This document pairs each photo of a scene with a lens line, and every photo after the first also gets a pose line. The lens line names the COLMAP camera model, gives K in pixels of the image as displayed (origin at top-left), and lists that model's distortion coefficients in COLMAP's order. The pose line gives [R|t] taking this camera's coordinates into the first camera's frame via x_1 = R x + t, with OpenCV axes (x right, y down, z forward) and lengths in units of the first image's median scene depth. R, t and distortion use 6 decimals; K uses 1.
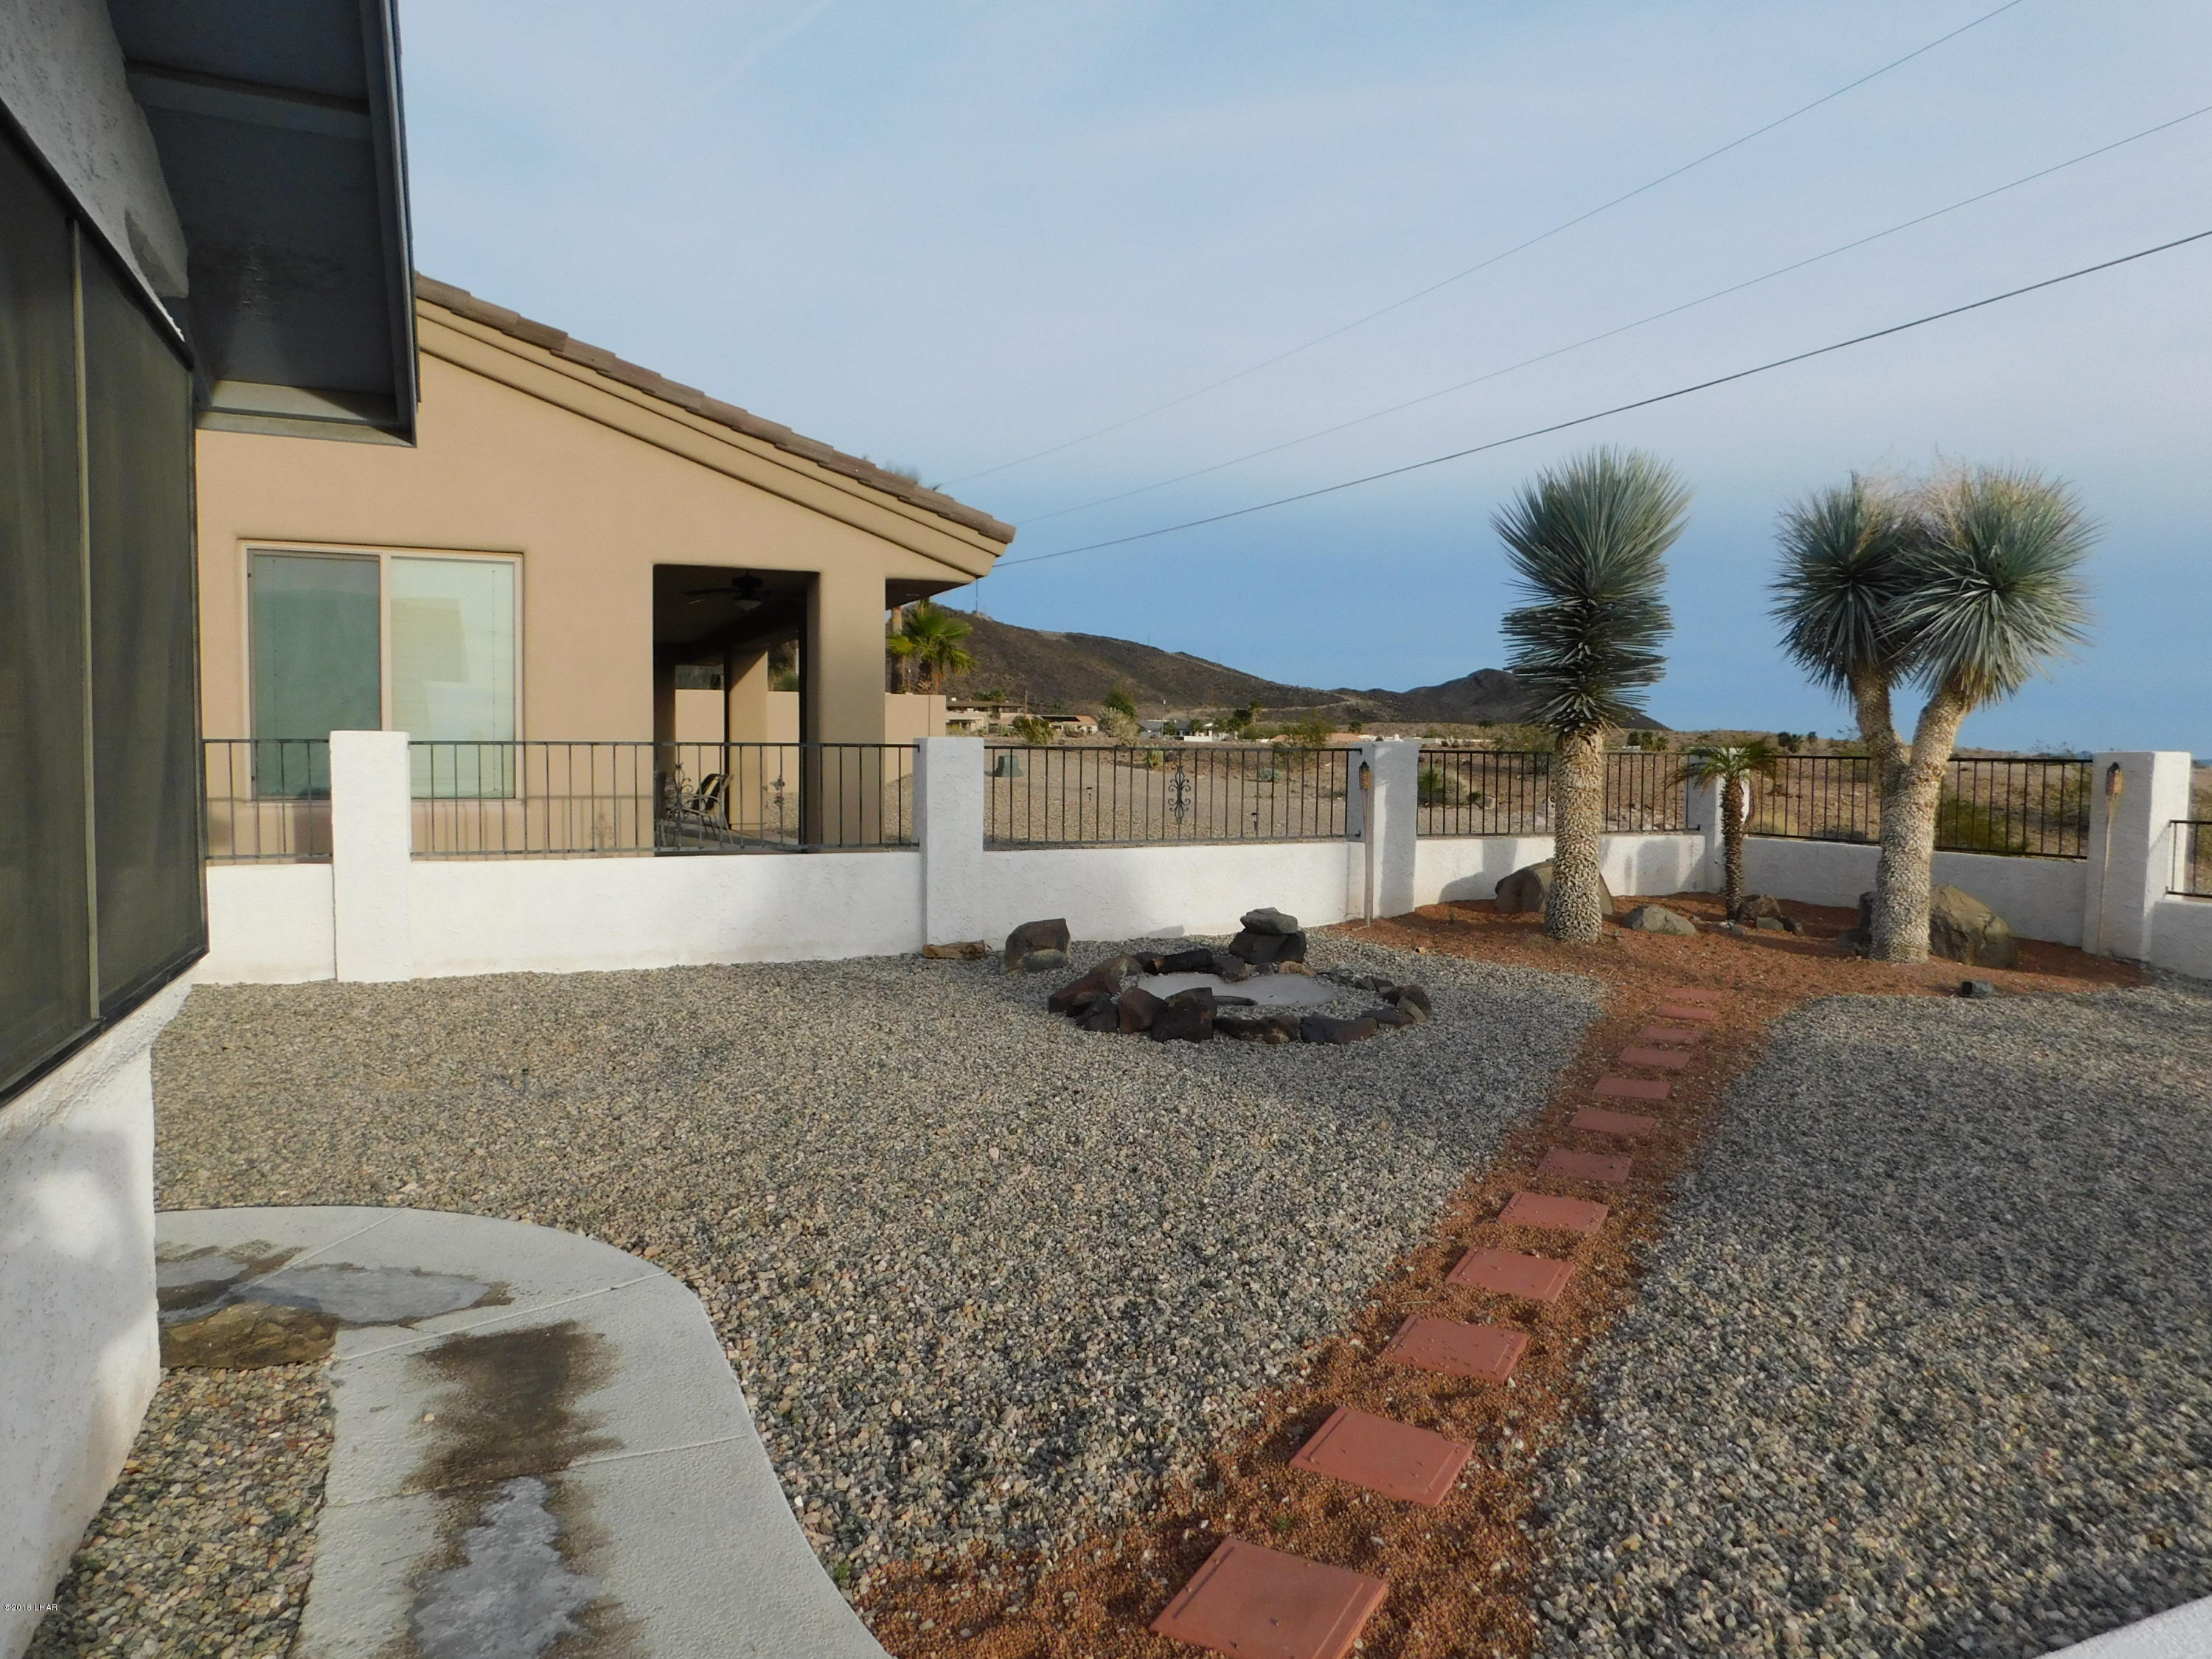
lens RADIAL K [[1462.4, 0, 1100.4], [0, 1462.4, 833.3], [0, 0, 1]] dist [-0.068757, 0.053891]
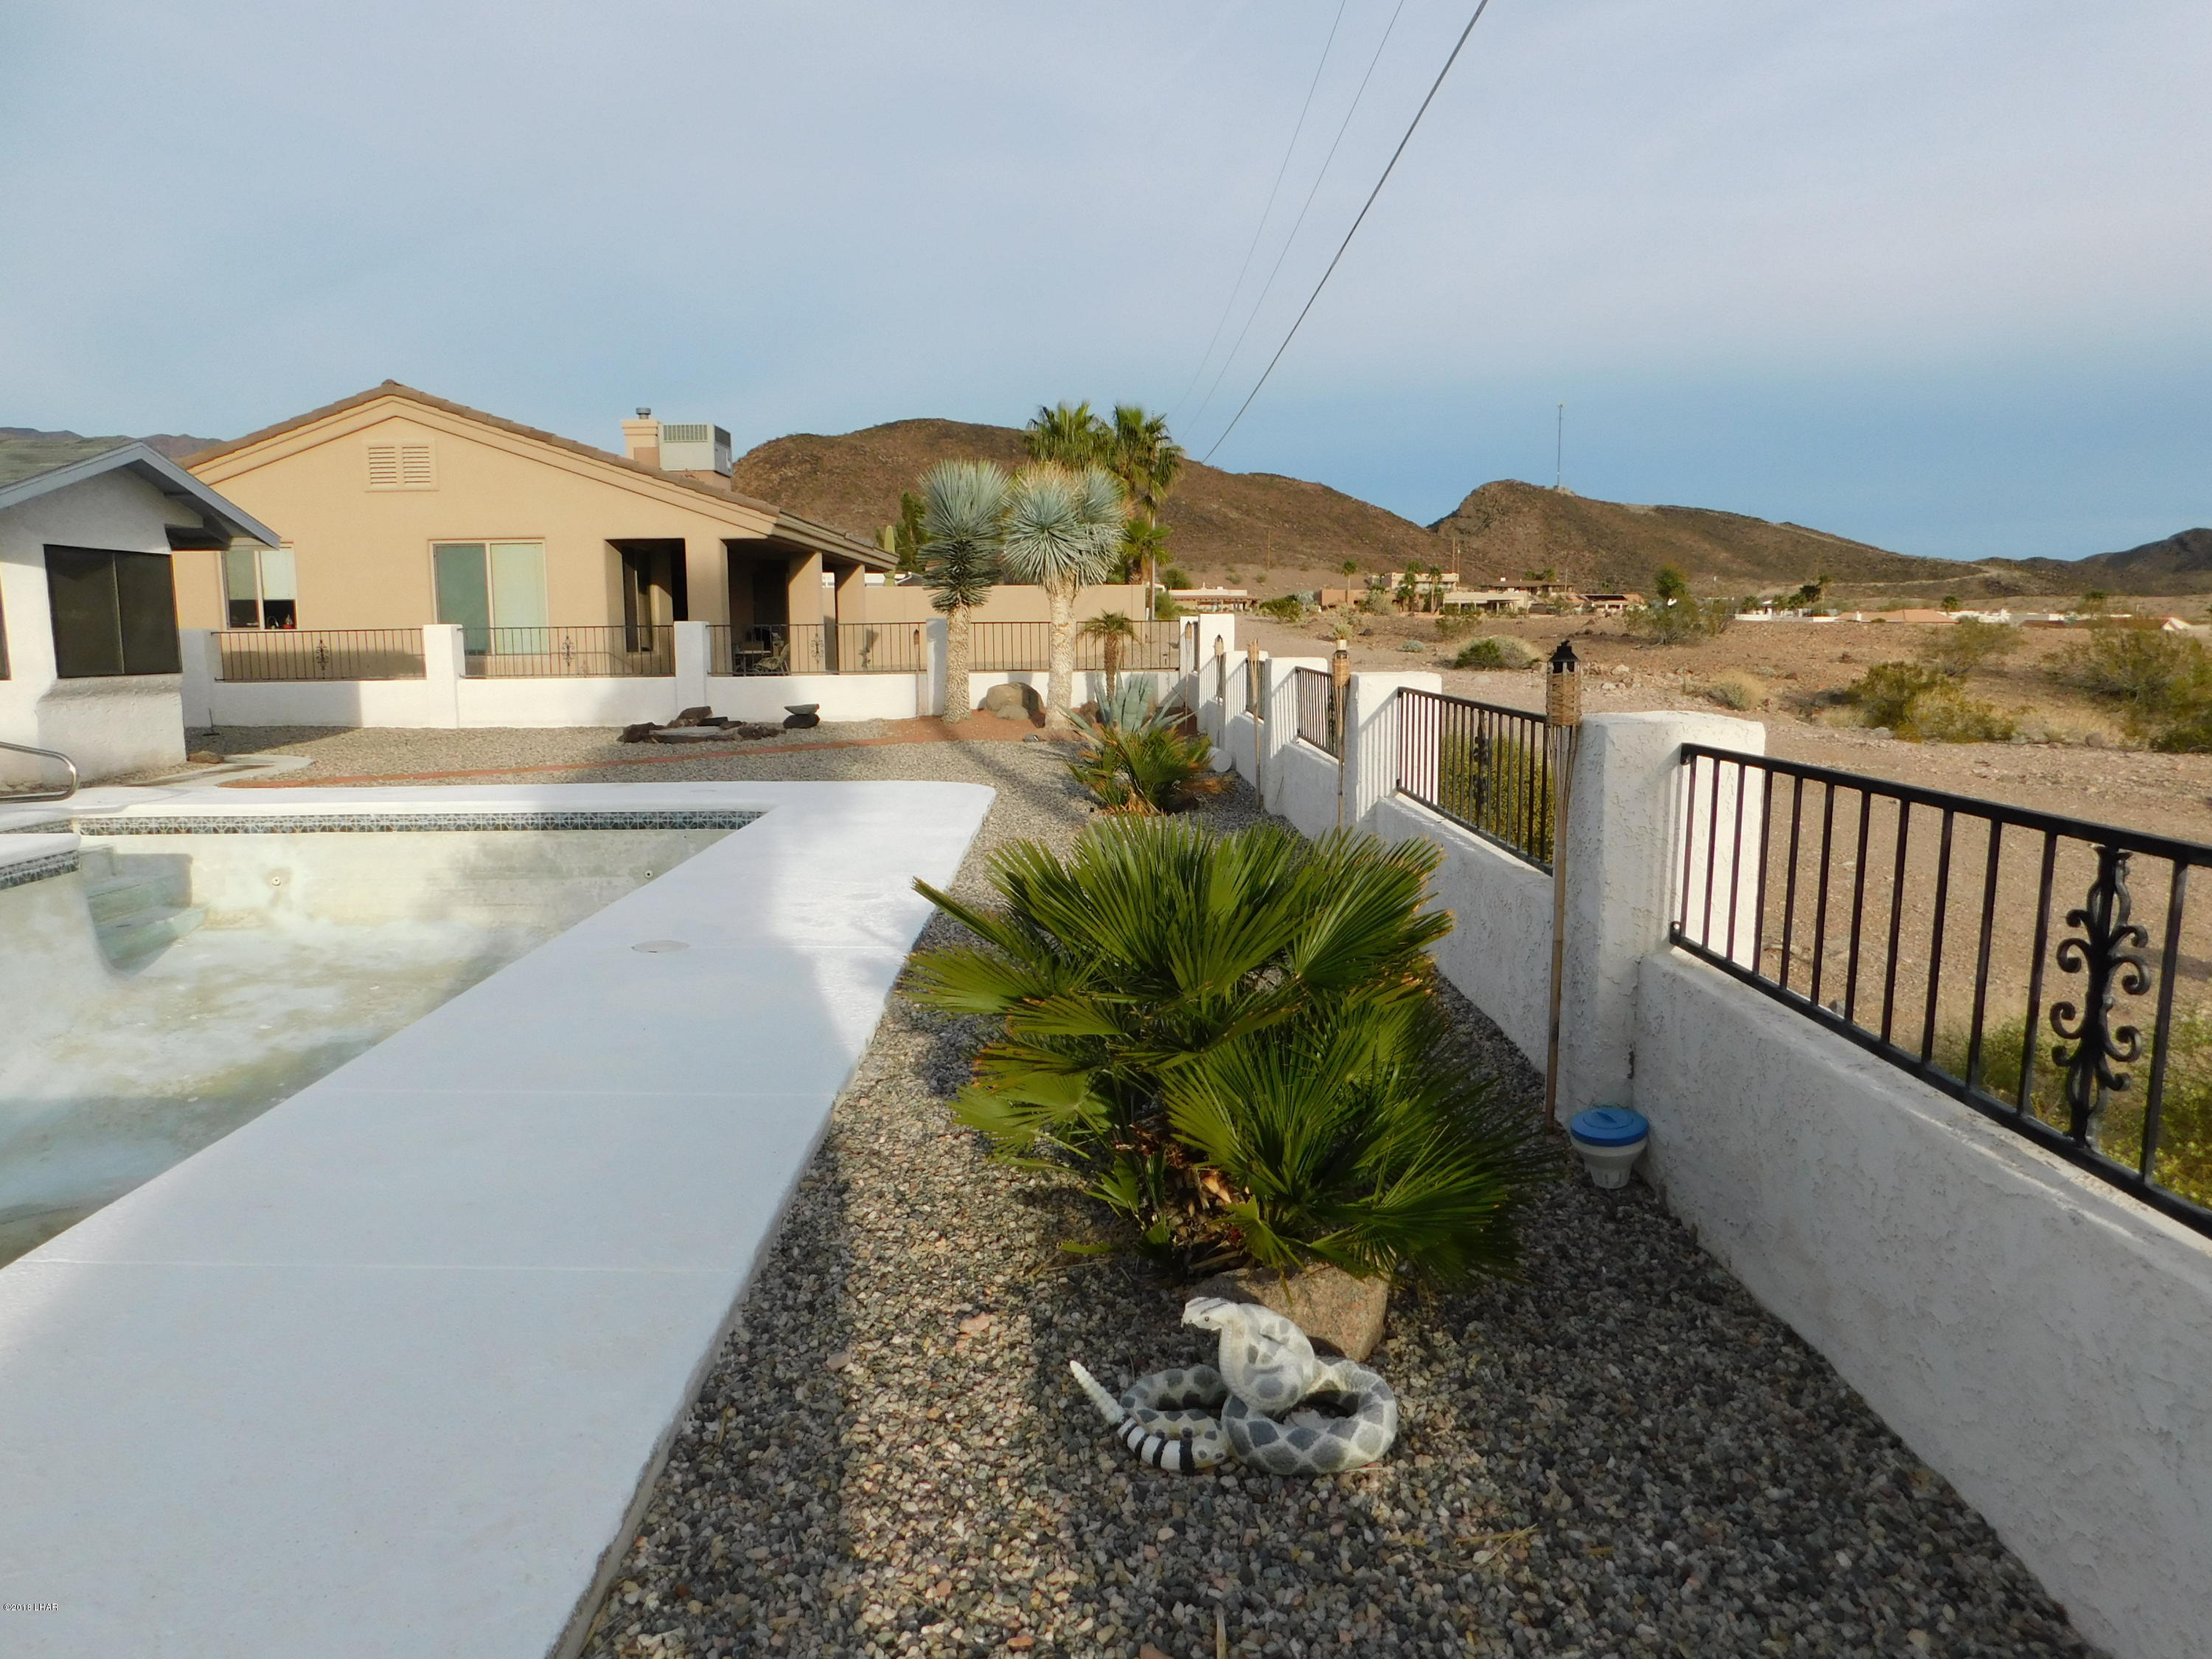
lens RADIAL K [[1462.4, 0, 1107.1], [0, 1462.4, 828.9], [0, 0, 1]] dist [-0.068757, 0.053891]
pose [[0.923394, 0.039586, -0.381808, 1.149501], [-0.010195, 0.996847, 0.078696, 0.058706], [0.383719, -0.068775, 0.920885, -0.664136]]
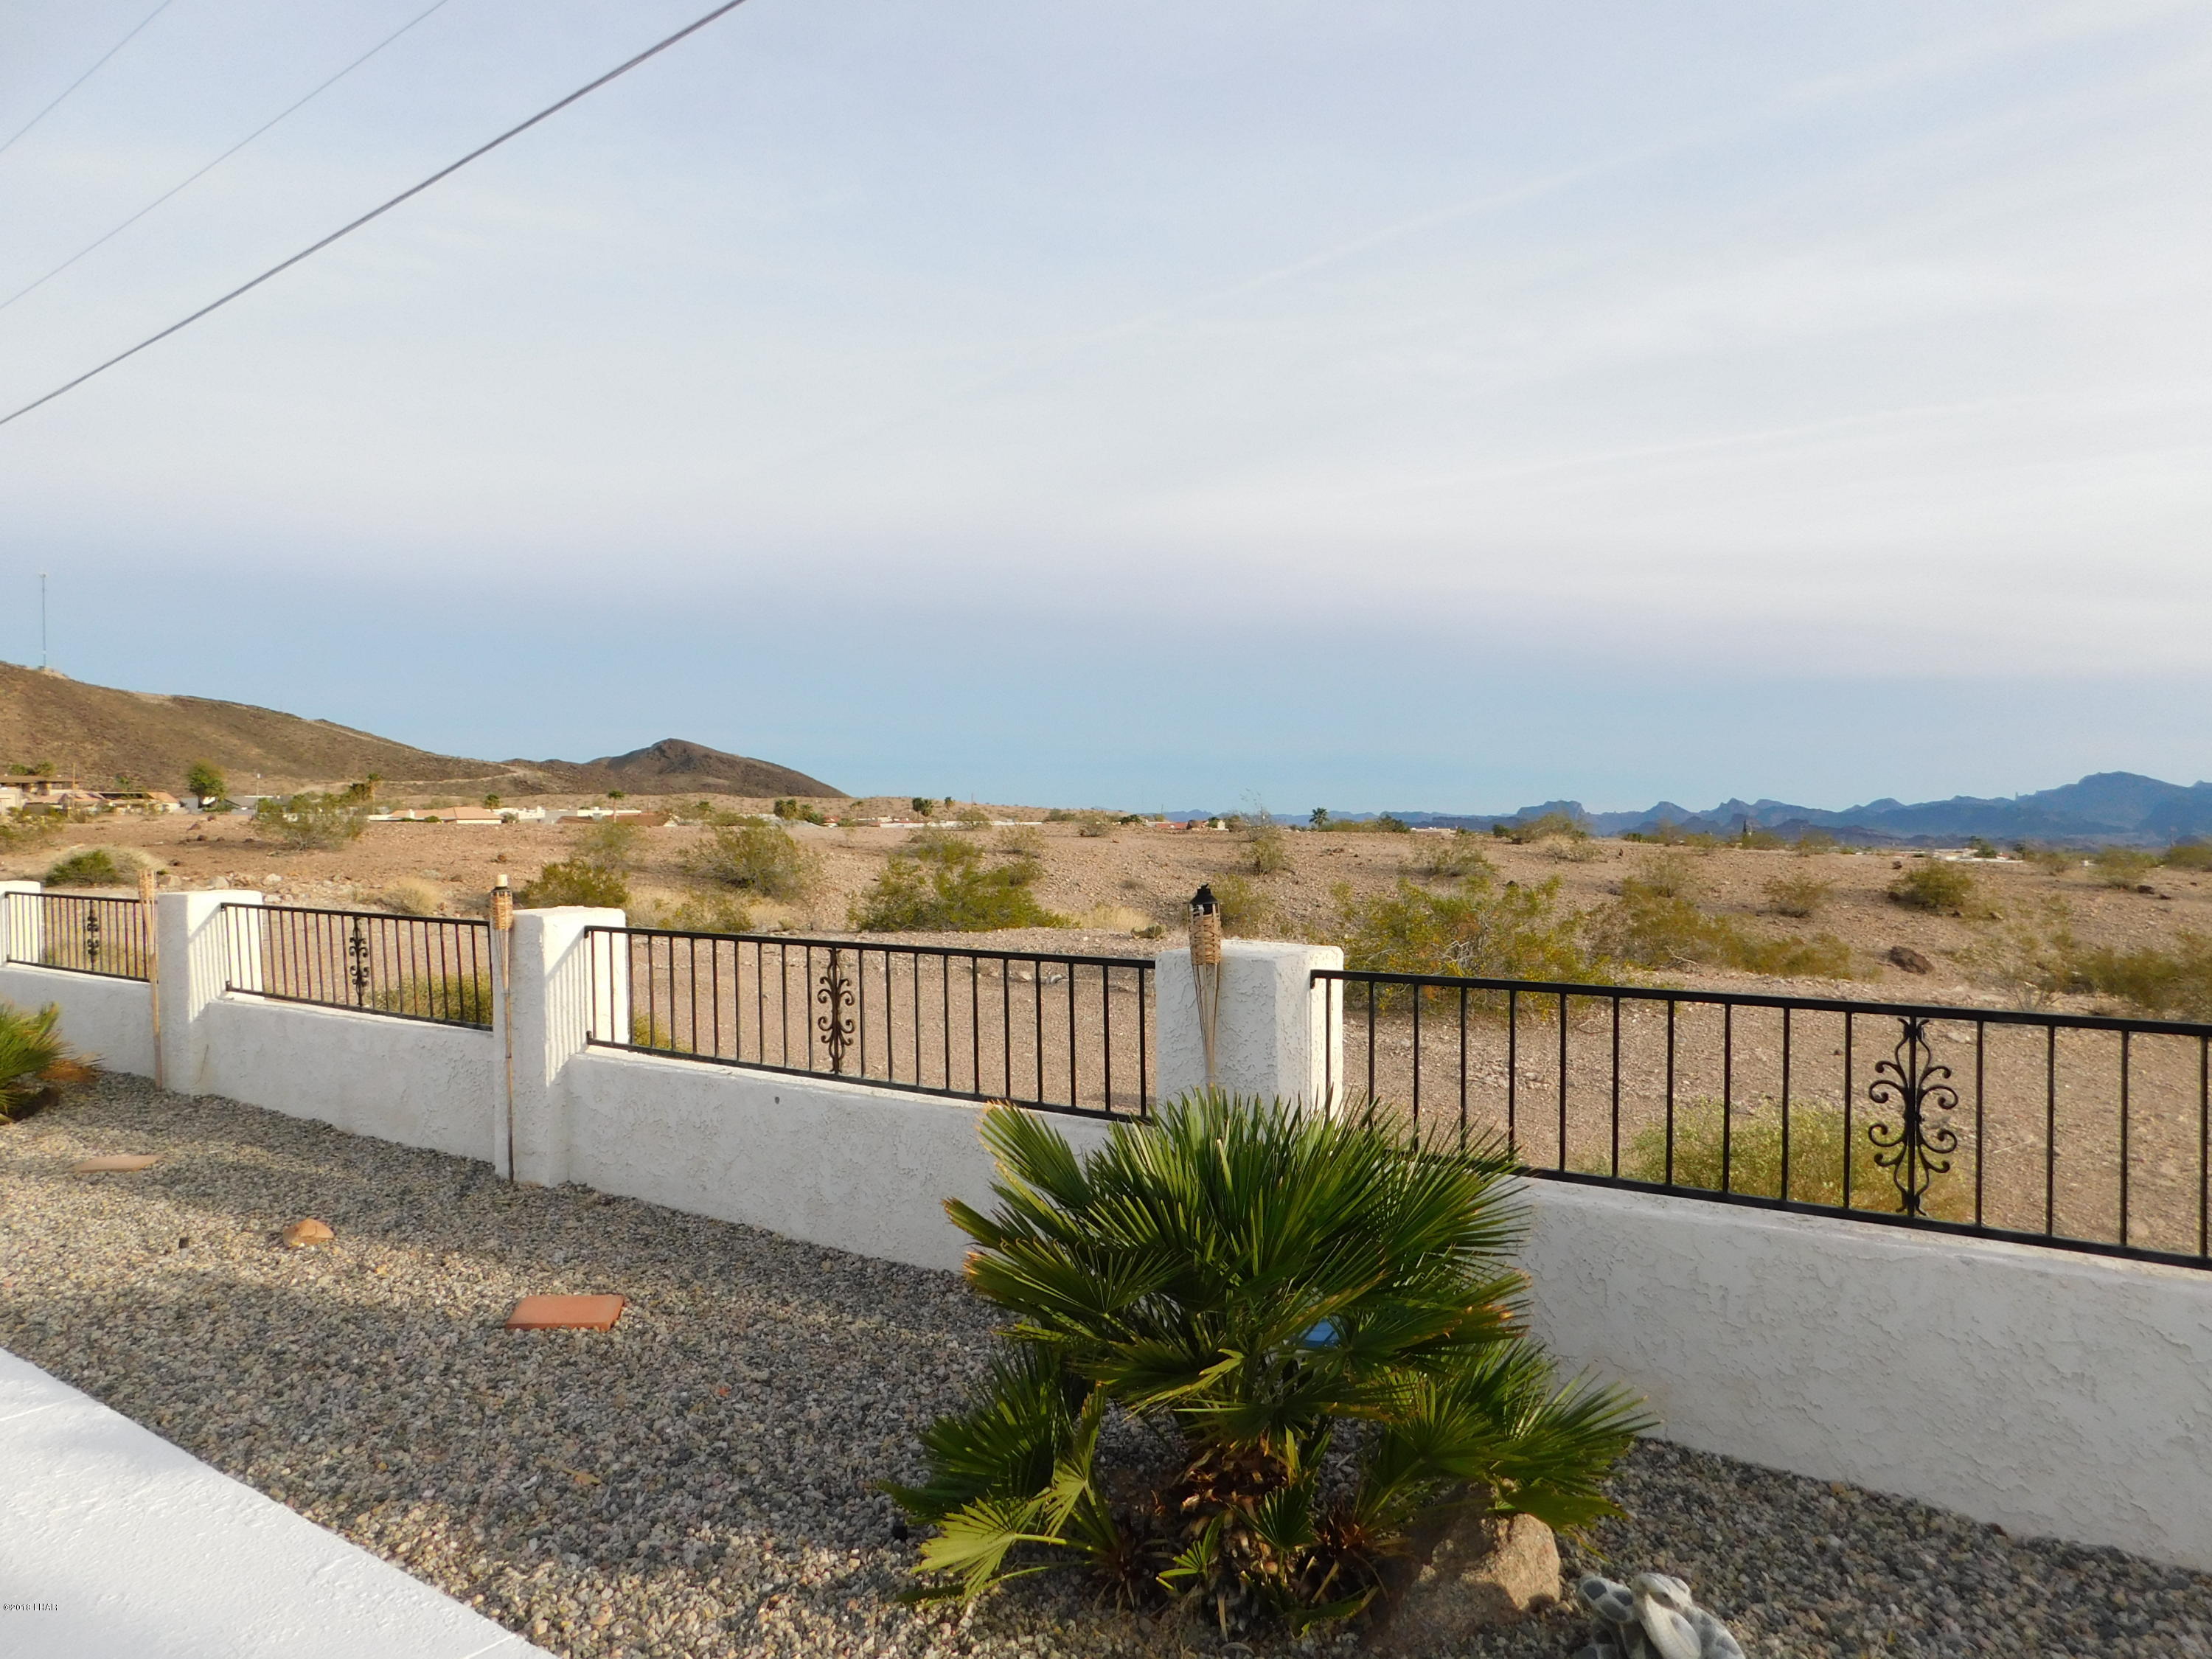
lens RADIAL K [[1462.4, 0, 1114.0], [0, 1462.4, 832.3], [0, 0, 1]] dist [-0.068757, 0.053891]
pose [[0.854775, -0.025007, 0.518396, 0.920813], [0.050073, 0.998152, -0.034415, 0.039820], [-0.516577, 0.055375, 0.854448, -0.612418]]
